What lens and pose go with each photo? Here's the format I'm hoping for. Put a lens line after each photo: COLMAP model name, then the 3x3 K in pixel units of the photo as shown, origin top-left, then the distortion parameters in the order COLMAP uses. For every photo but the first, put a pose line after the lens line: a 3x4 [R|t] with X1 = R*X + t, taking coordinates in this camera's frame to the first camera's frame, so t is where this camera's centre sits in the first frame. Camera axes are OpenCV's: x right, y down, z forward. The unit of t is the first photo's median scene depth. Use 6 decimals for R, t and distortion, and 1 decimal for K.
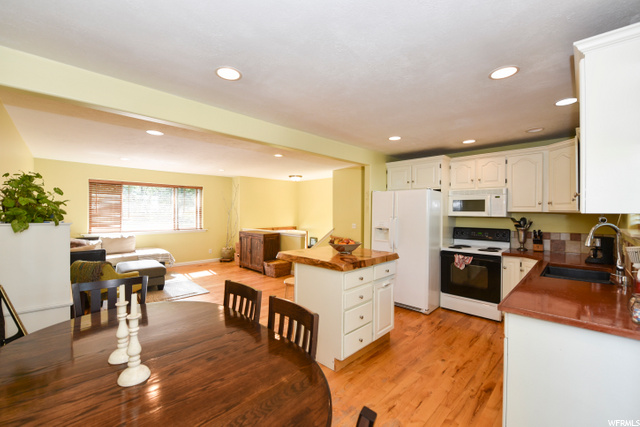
lens RADIAL K [[260.8, 0, 321.5], [0, 260.8, 211.3], [0, 0, 1]] dist [-0.012545, -0.000452]
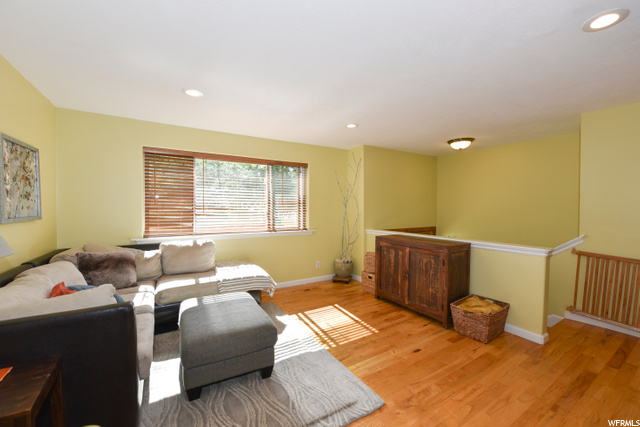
lens RADIAL K [[260.8, 0, 323.3], [0, 260.8, 213.8], [0, 0, 1]] dist [-0.012545, -0.000452]
pose [[0.976203, 0.008148, -0.216704, -0.339104], [-0.001507, 0.999525, 0.030792, 0.011711], [0.216852, -0.029732, 0.975752, 0.463789]]
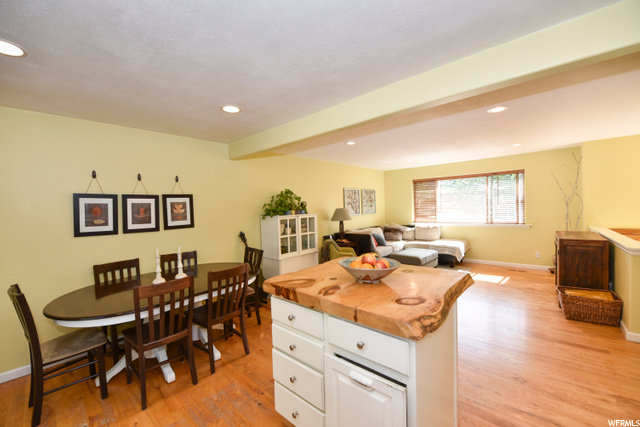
lens RADIAL K [[260.8, 0, 323.2], [0, 260.8, 213.4], [0, 0, 1]] dist [-0.012545, -0.000452]
pose [[0.085523, 0.018568, -0.996163, 0.309307], [0.034152, 0.999184, 0.021556, -0.000824], [0.995751, -0.035864, 0.084819, 0.411347]]
